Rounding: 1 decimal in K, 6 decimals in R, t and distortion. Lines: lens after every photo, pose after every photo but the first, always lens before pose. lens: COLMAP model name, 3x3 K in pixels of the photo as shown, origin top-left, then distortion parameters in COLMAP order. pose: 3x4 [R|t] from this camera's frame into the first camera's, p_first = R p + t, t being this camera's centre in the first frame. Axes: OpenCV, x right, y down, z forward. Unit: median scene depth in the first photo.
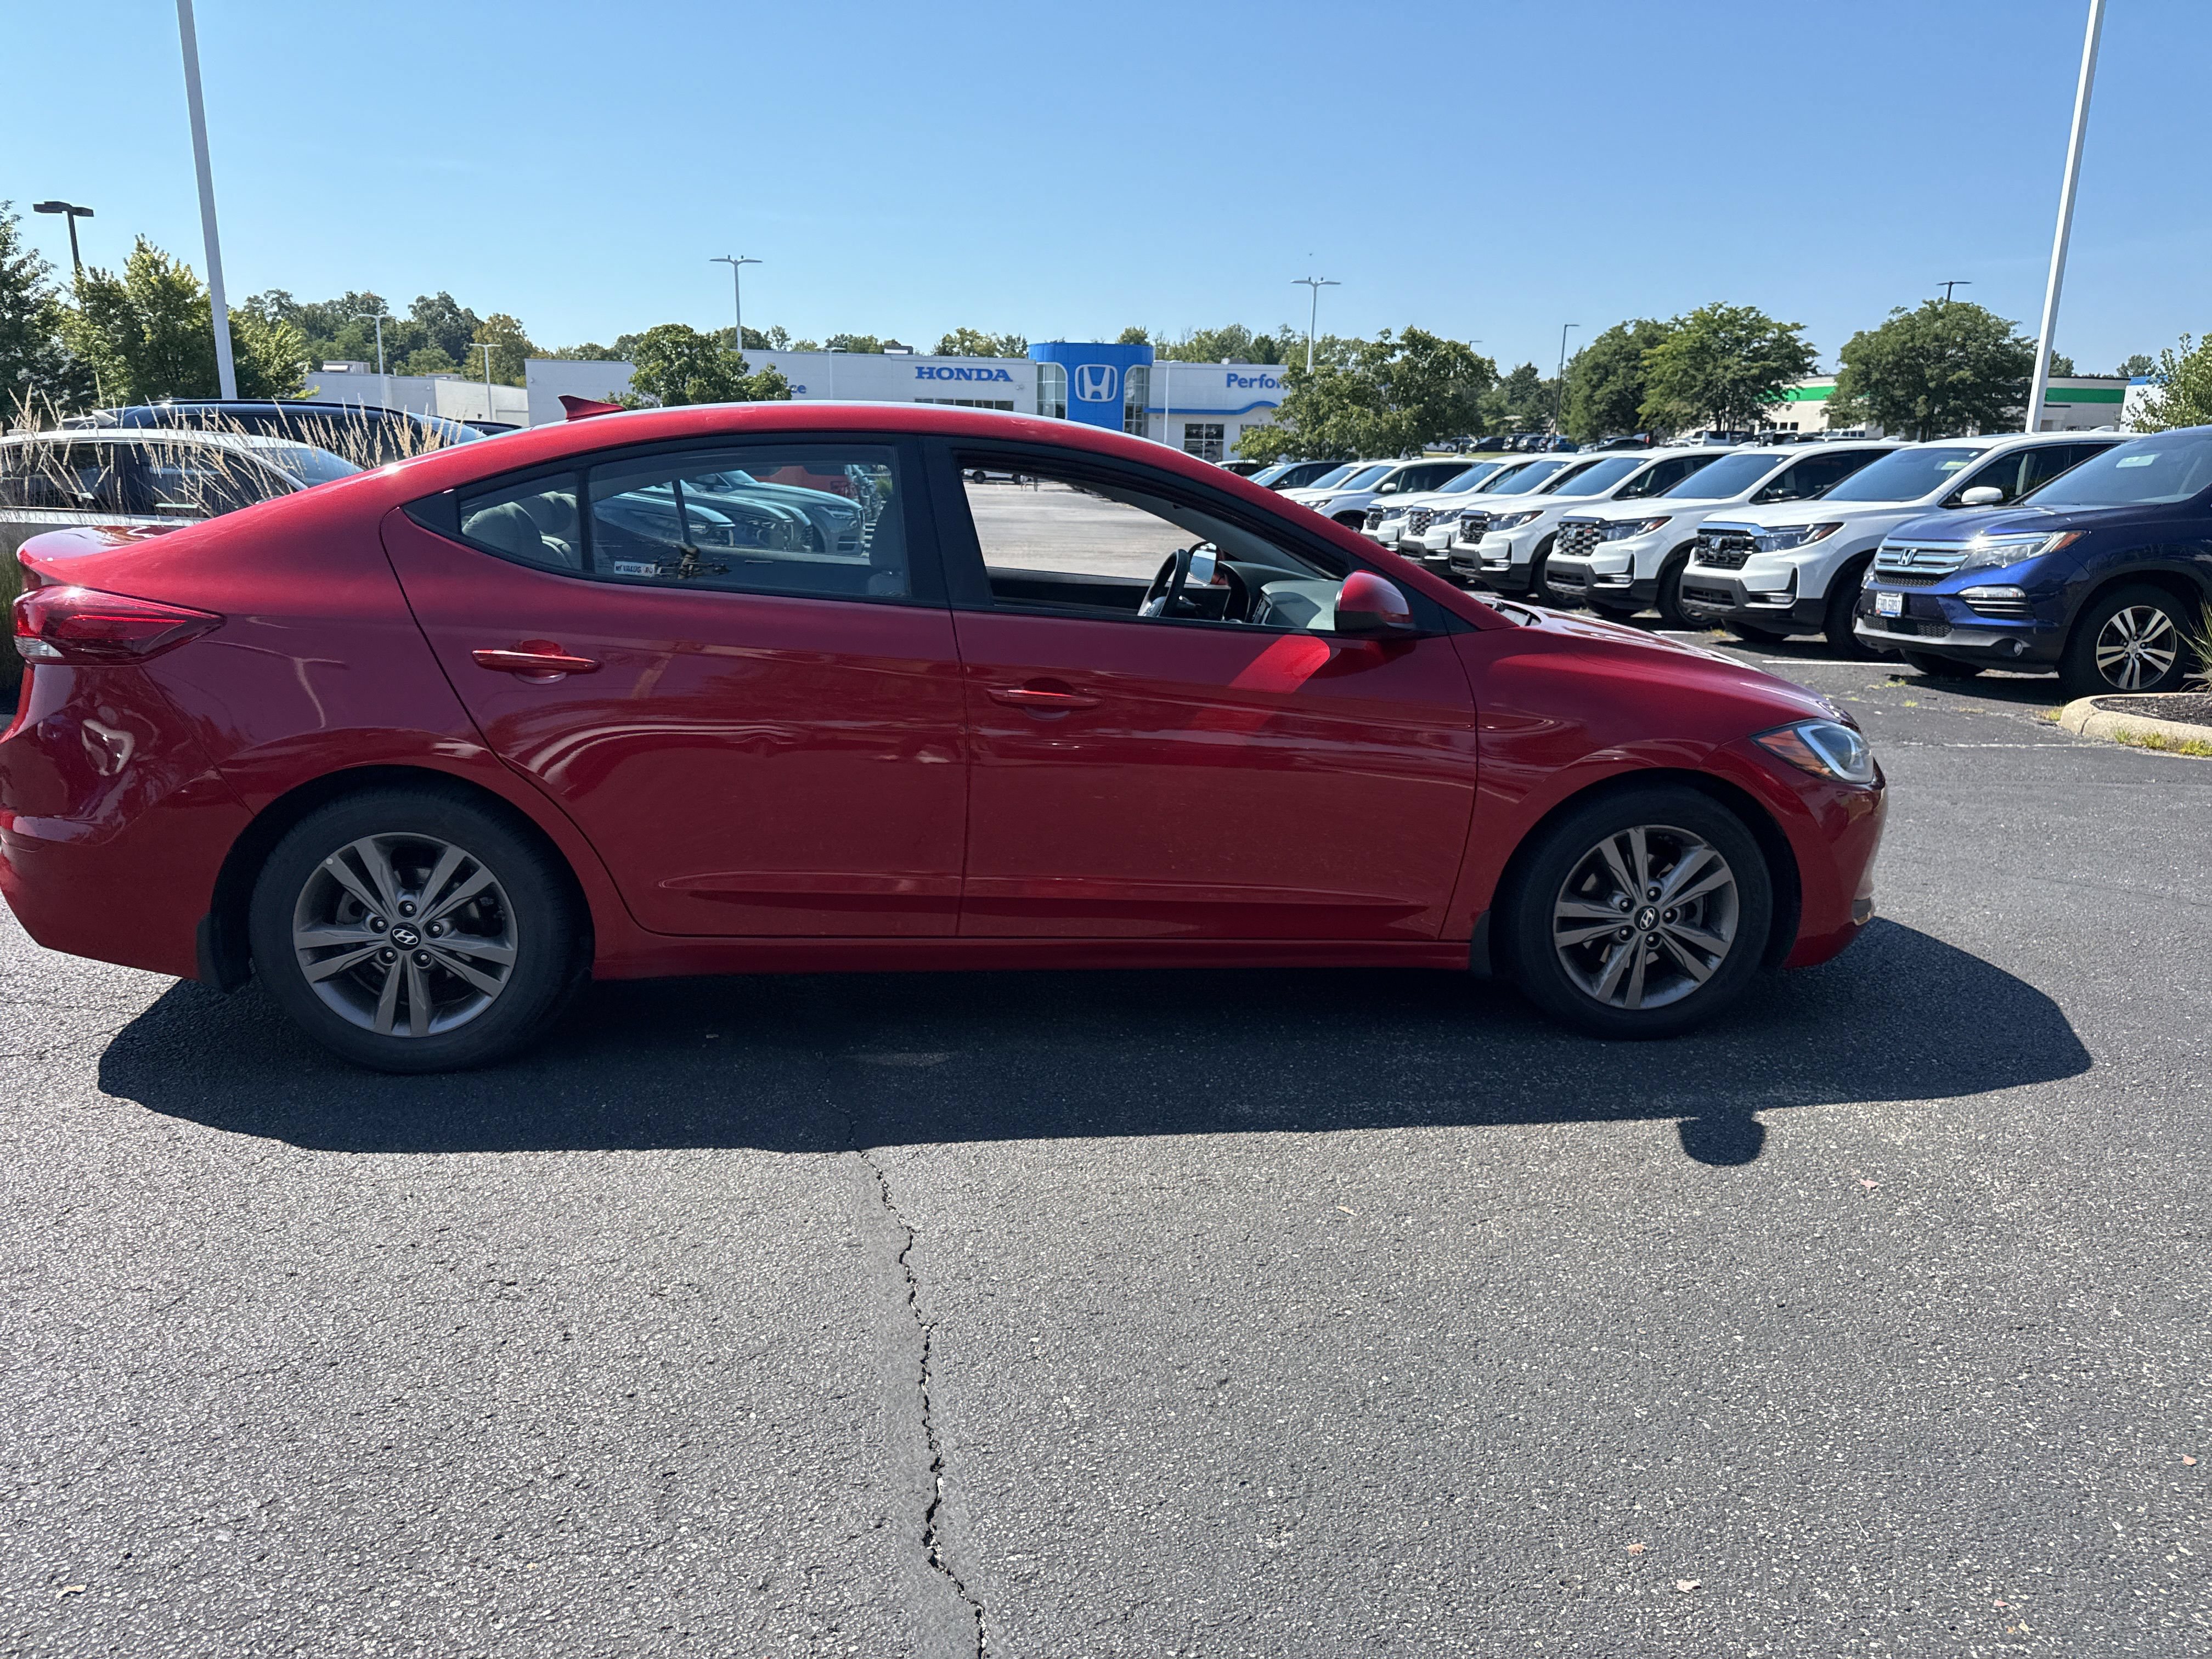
lens RADIAL K [[1563.9, 0, 1108.4], [0, 1563.9, 848.4], [0, 0, 1]] dist [0.033640, -0.040647]
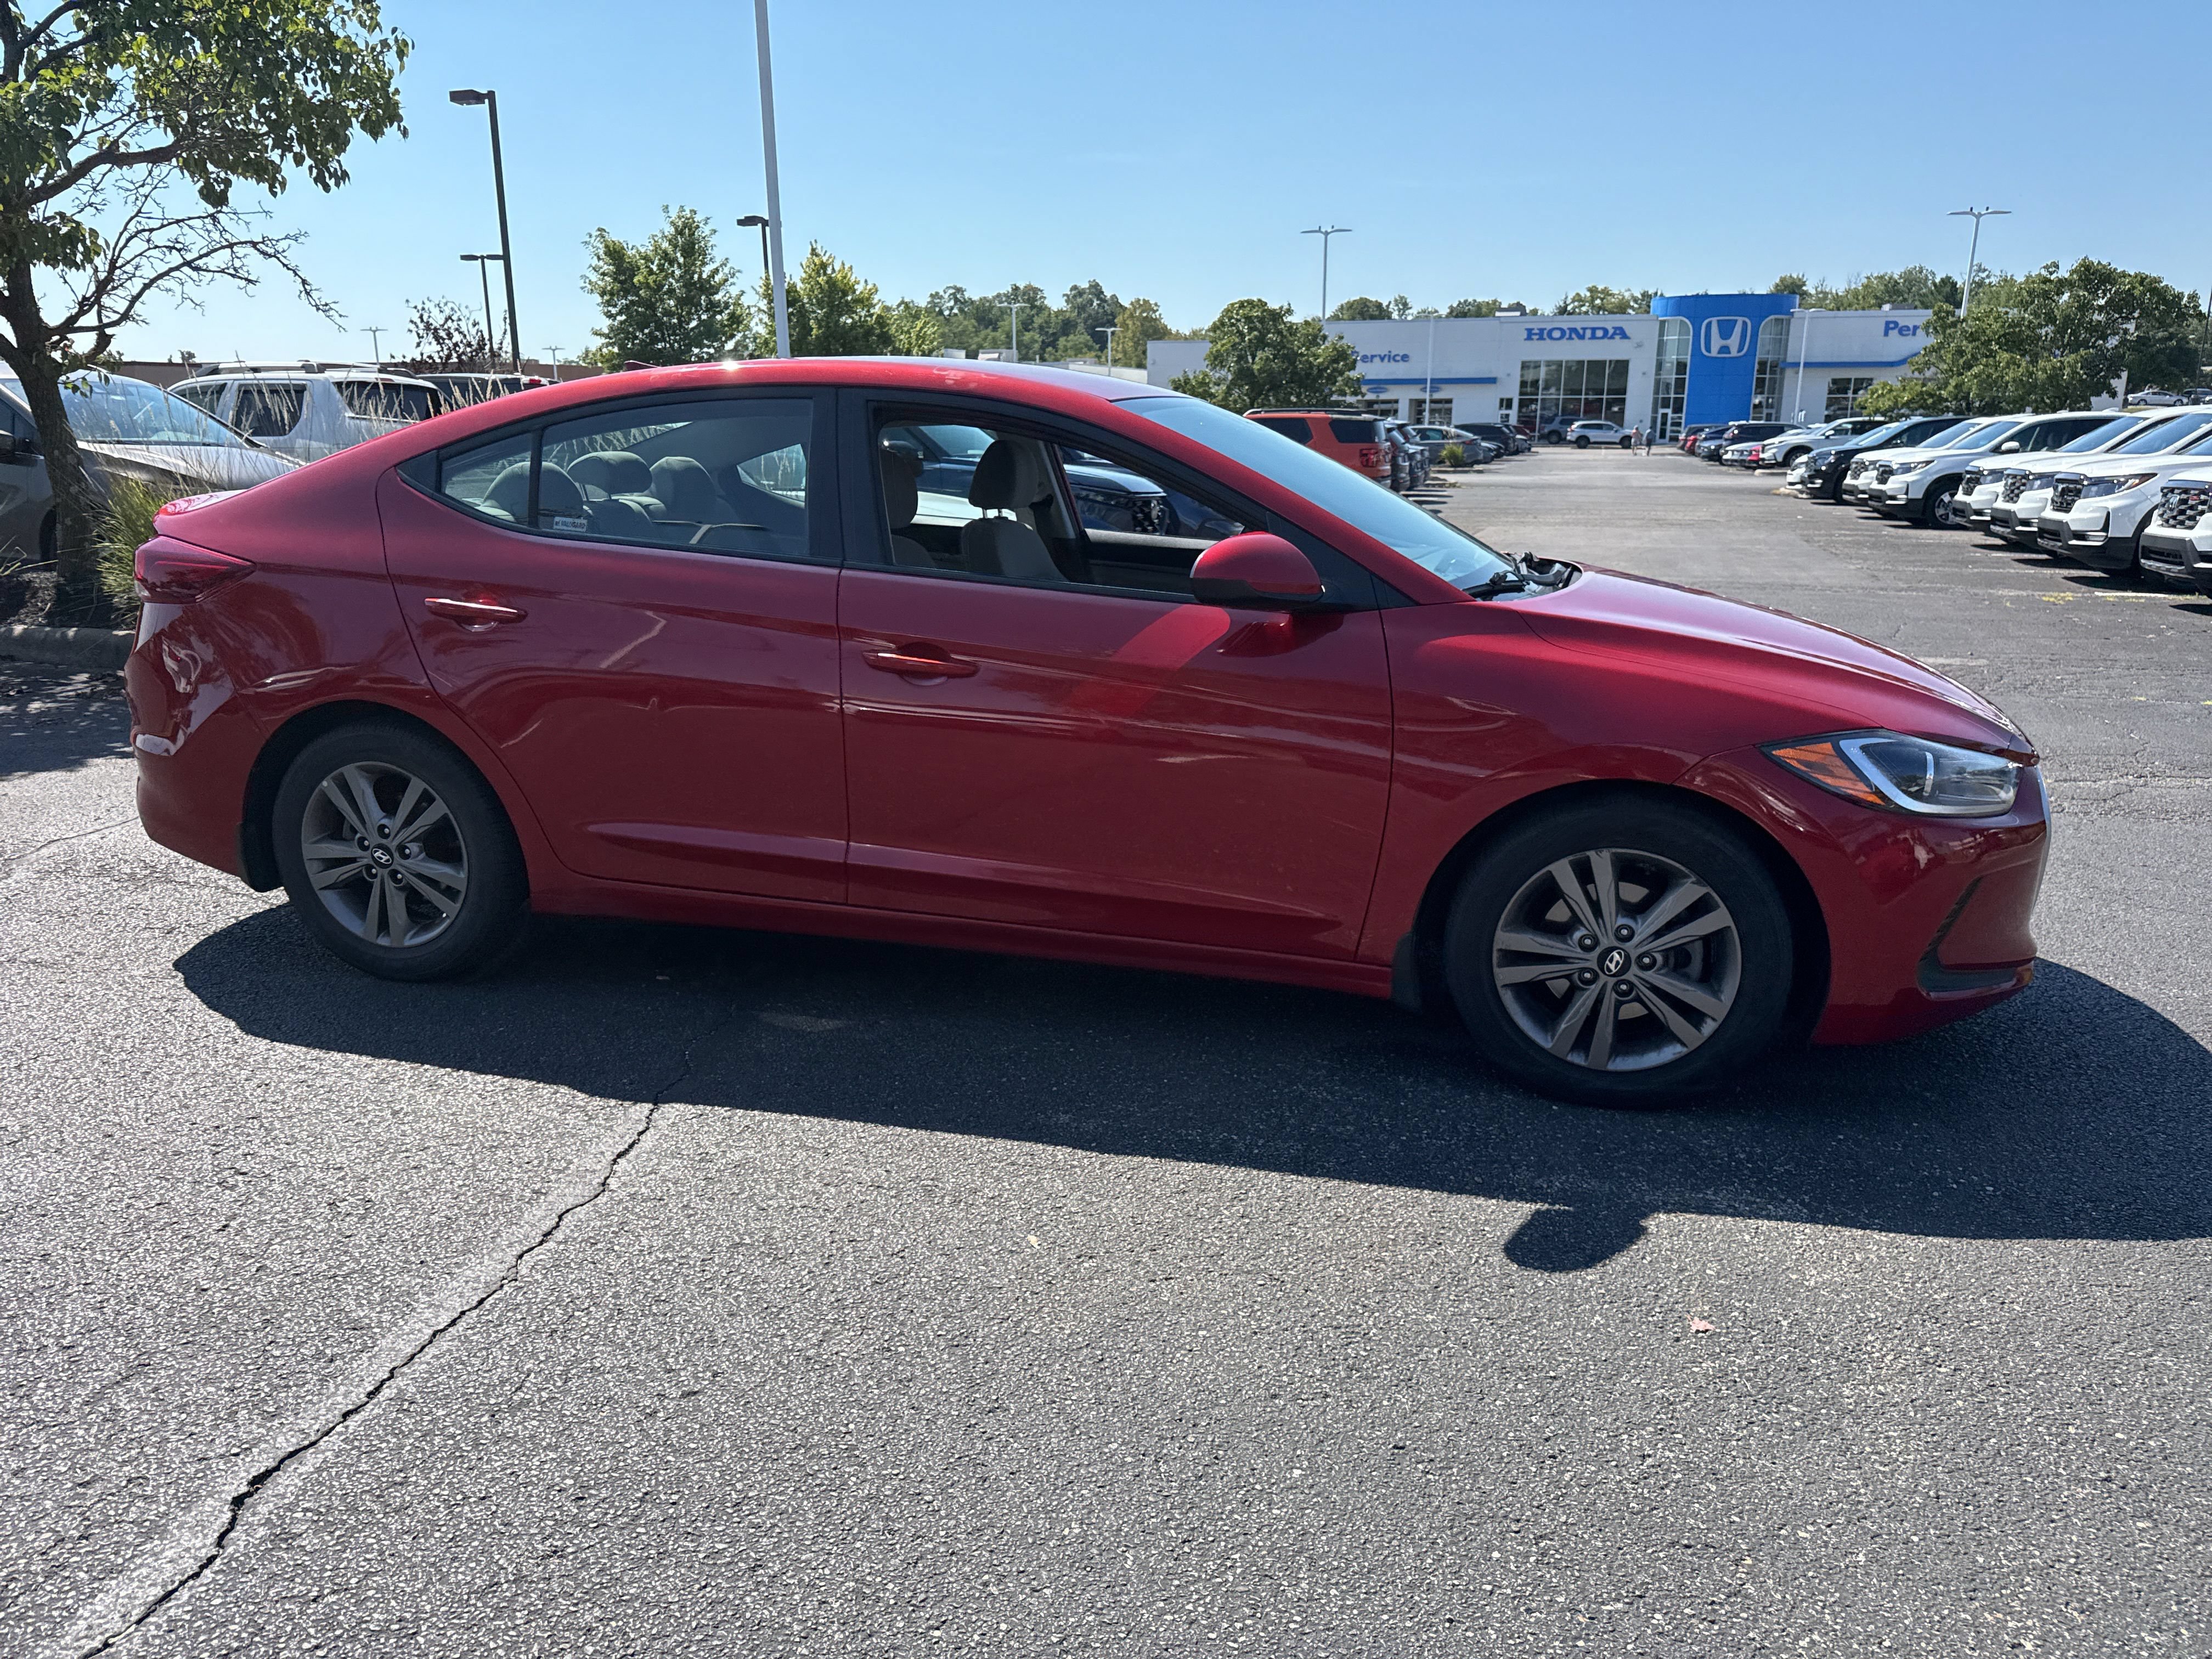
lens RADIAL K [[1563.9, 0, 1101.6], [0, 1563.9, 859.3], [0, 0, 1]] dist [0.033640, -0.040647]
pose [[0.927156, 0.083340, -0.365288, 0.385160], [-0.074620, 0.996490, 0.037950, -0.019611], [0.367169, -0.007928, 0.930121, 0.137599]]
